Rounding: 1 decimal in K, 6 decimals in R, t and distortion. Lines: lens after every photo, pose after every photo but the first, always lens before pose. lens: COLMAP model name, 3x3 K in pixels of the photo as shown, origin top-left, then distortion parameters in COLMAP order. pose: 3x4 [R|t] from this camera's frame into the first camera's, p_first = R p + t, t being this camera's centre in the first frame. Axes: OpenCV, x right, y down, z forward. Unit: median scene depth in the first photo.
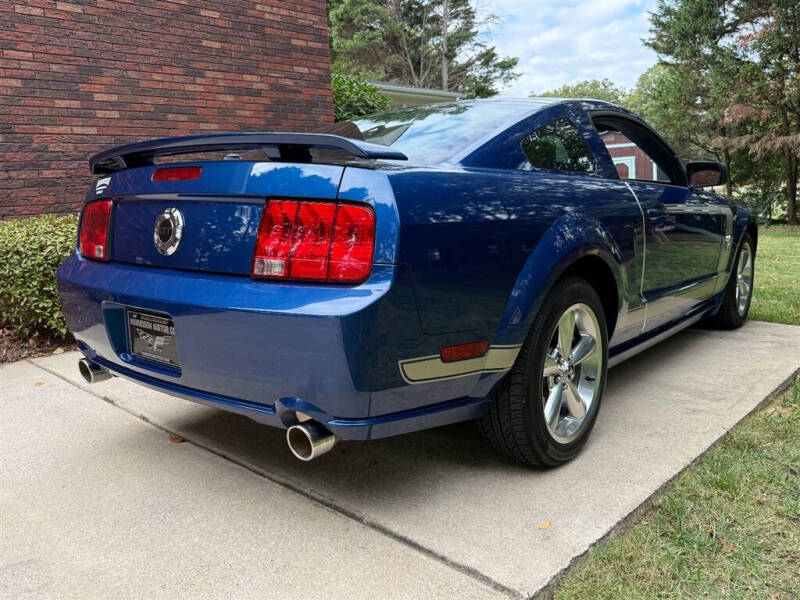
lens RADIAL K [[648.9, 0, 401.3], [0, 648.9, 306.5], [0, 0, 1]] dist [0.004206, -0.007499]
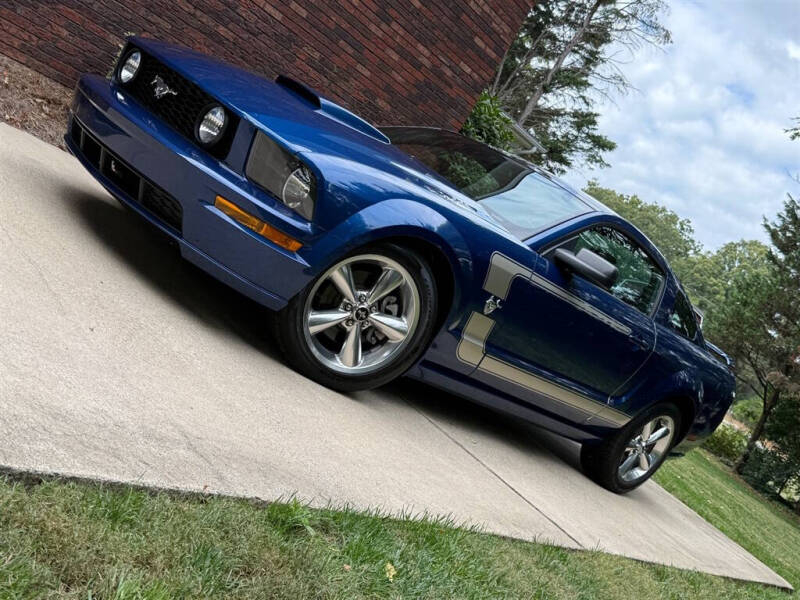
lens RADIAL K [[930.3, 0, 392.2], [0, 930.3, 309.1], [0, 0, 1]] dist [0.222412, -0.491530]
pose [[0.832359, 0.546128, 0.094456, -0.211424], [-0.539759, 0.837457, -0.085599, 0.110141], [-0.125851, 0.020265, 0.991842, -0.365059]]
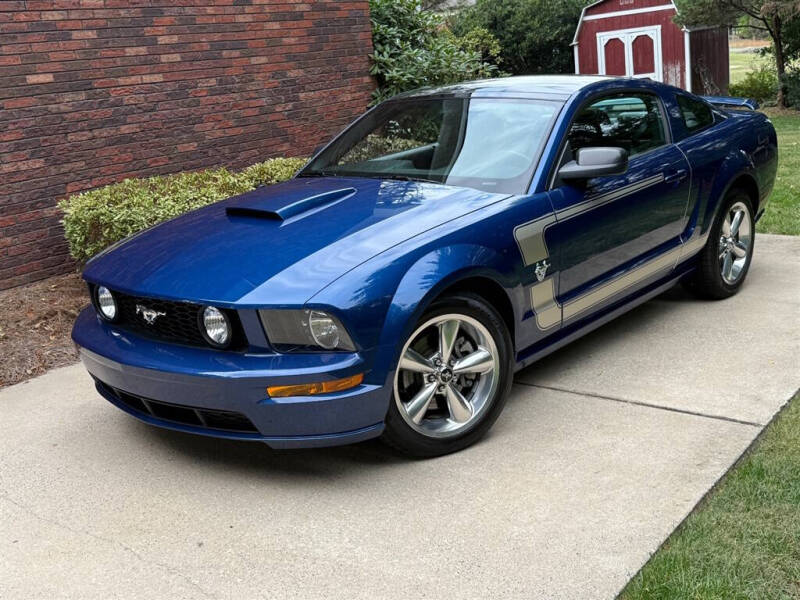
lens RADIAL K [[911.7, 0, 401.1], [0, 911.7, 305.5], [0, 0, 1]] dist [0.209414, -0.475747]
pose [[0.993628, -0.069412, 0.088802, -0.249009], [0.062462, 0.994933, 0.078784, -0.027932], [-0.093821, -0.072735, 0.992929, -0.340138]]
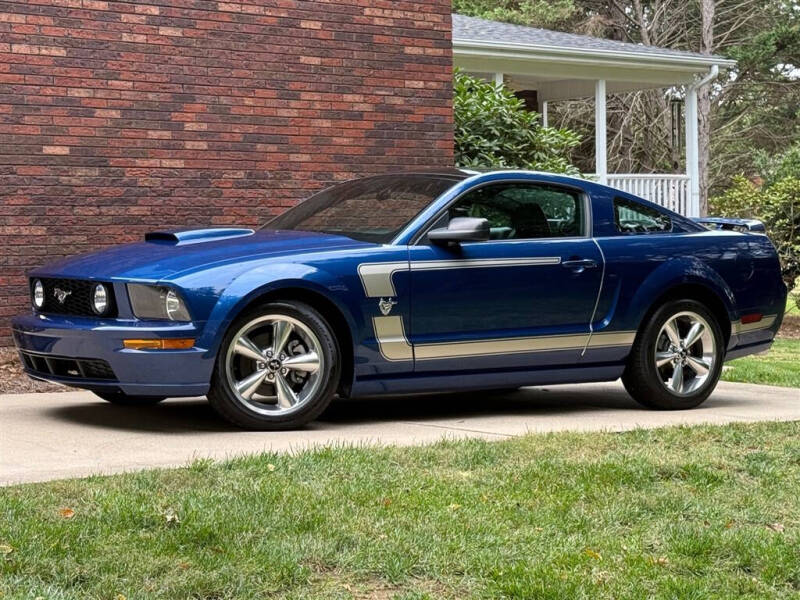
lens RADIAL K [[1779.9, 0, 400.2], [0, 1779.9, 312.2], [0, 0, 1]] dist [0.191787, 0.008606]
pose [[0.990731, 0.039141, -0.130076, 0.132267], [-0.057535, 0.988363, -0.140810, 0.231688], [0.123051, 0.146989, 0.981454, -1.203935]]
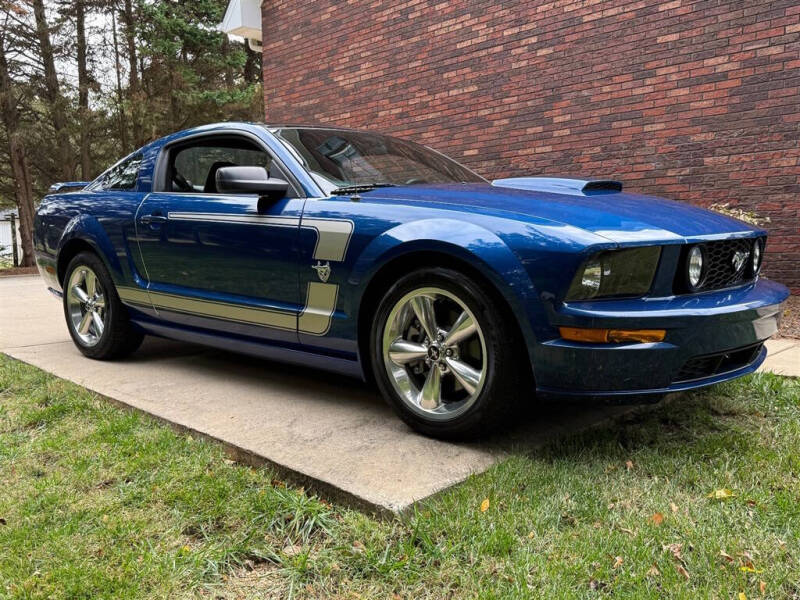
lens RADIAL K [[729.9, 0, 401.1], [0, 729.9, 314.6], [0, 0, 1]] dist [0.089950, -0.208778]
pose [[-0.041394, 0.149220, -0.987937, 0.856862], [-0.156146, 0.975669, 0.153909, -0.124717], [0.986866, 0.160634, -0.017087, 0.731027]]
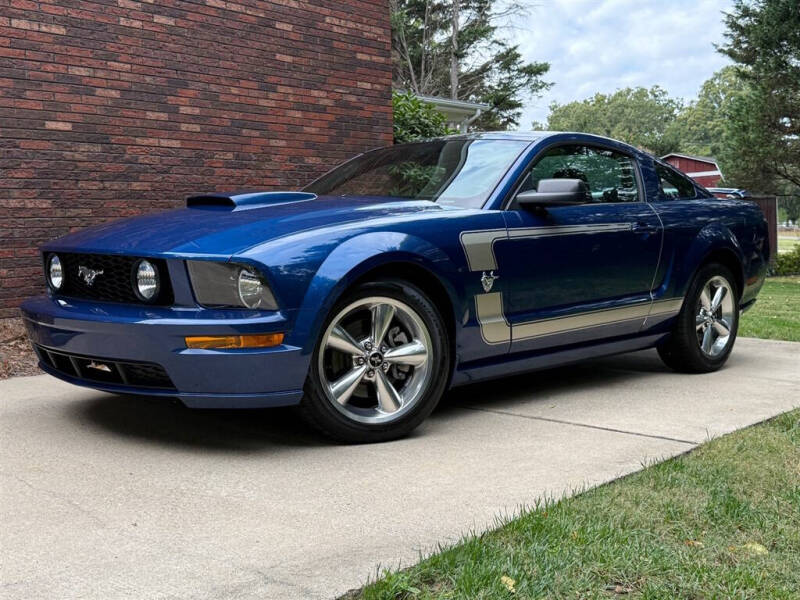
lens RADIAL K [[931.3, 0, 402.3], [0, 931.3, 305.9], [0, 0, 1]] dist [0.217655, -0.485696]
pose [[0.998819, 0.022712, 0.042955, -0.177000], [-0.018321, 0.994820, -0.099991, 0.096223], [-0.045003, 0.099086, 0.994061, -0.361302]]
